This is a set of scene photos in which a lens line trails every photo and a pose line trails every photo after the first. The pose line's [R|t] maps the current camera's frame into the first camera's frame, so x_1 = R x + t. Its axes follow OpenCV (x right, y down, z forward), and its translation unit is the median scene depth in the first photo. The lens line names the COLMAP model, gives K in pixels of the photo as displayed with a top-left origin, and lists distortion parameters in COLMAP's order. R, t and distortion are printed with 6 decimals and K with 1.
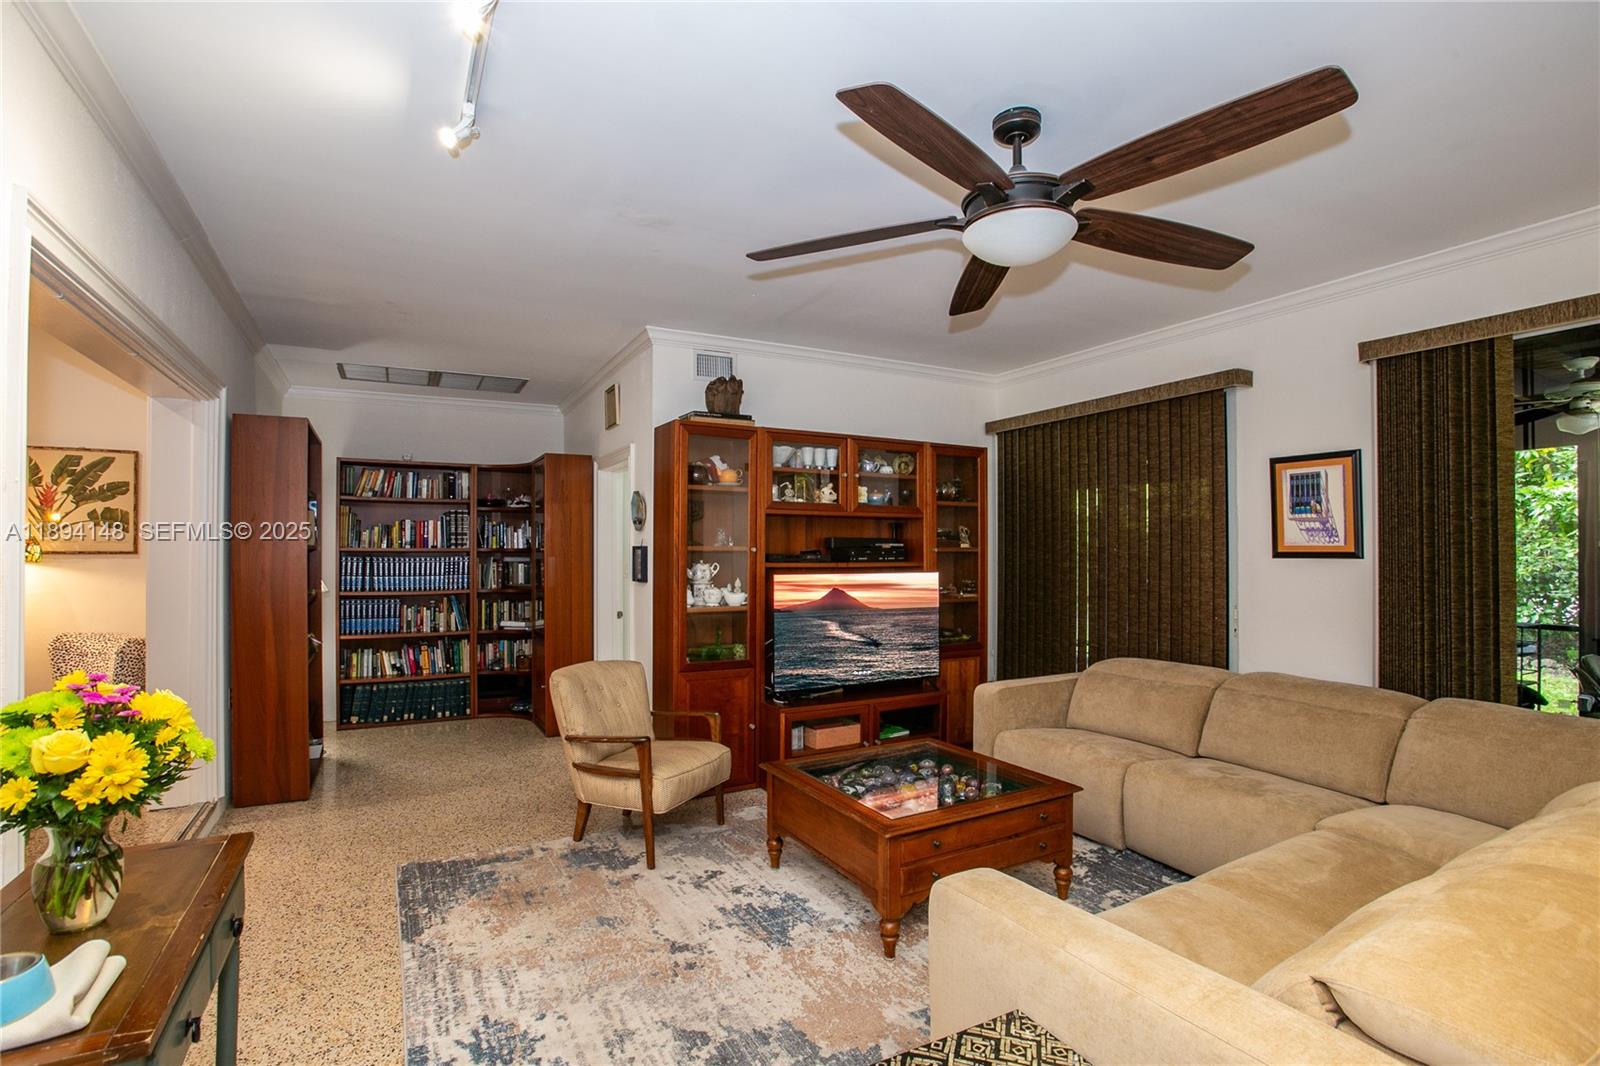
lens RADIAL K [[758.7, 0, 793.9], [0, 758.7, 538.7], [0, 0, 1]] dist [-0.000093, 0.000040]
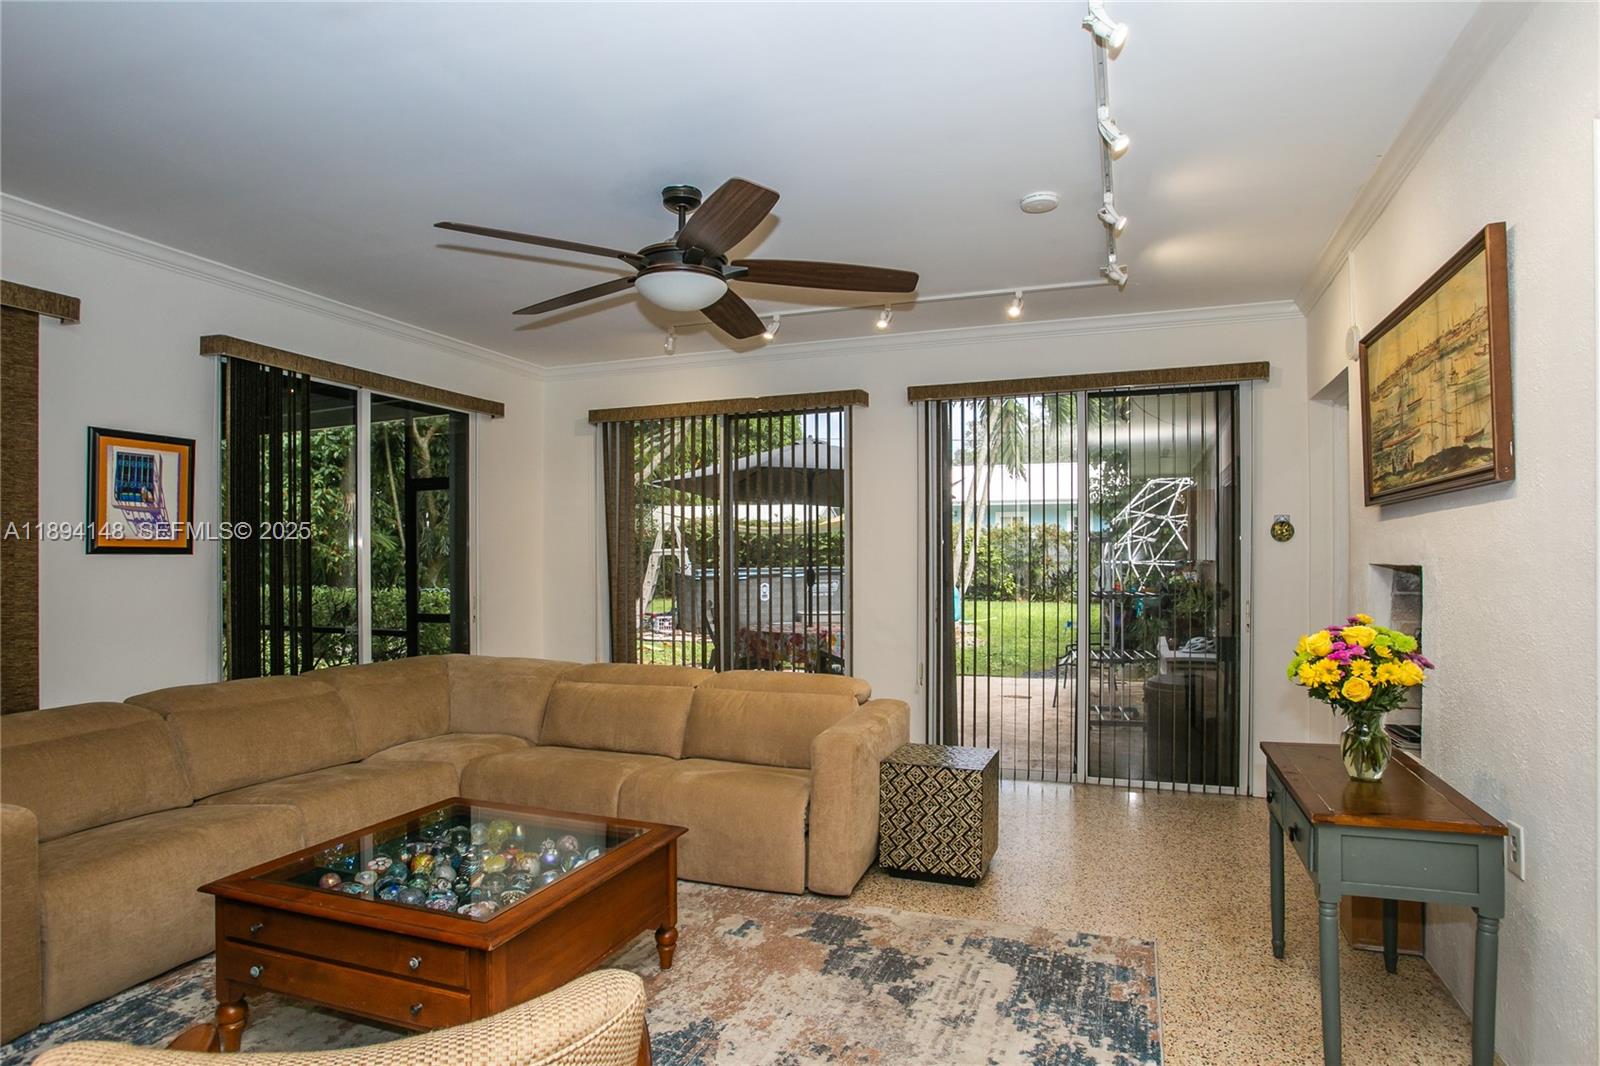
lens RADIAL K [[870.3, 0, 794.9], [0, 870.3, 546.7], [0, 0, 1]] dist [0.000686, 0.000331]
pose [[-0.643743, 0.017323, 0.765046, -0.554699], [-0.007149, 0.999564, -0.028648, 0.040684], [-0.765208, -0.023911, -0.643339, 1.085759]]
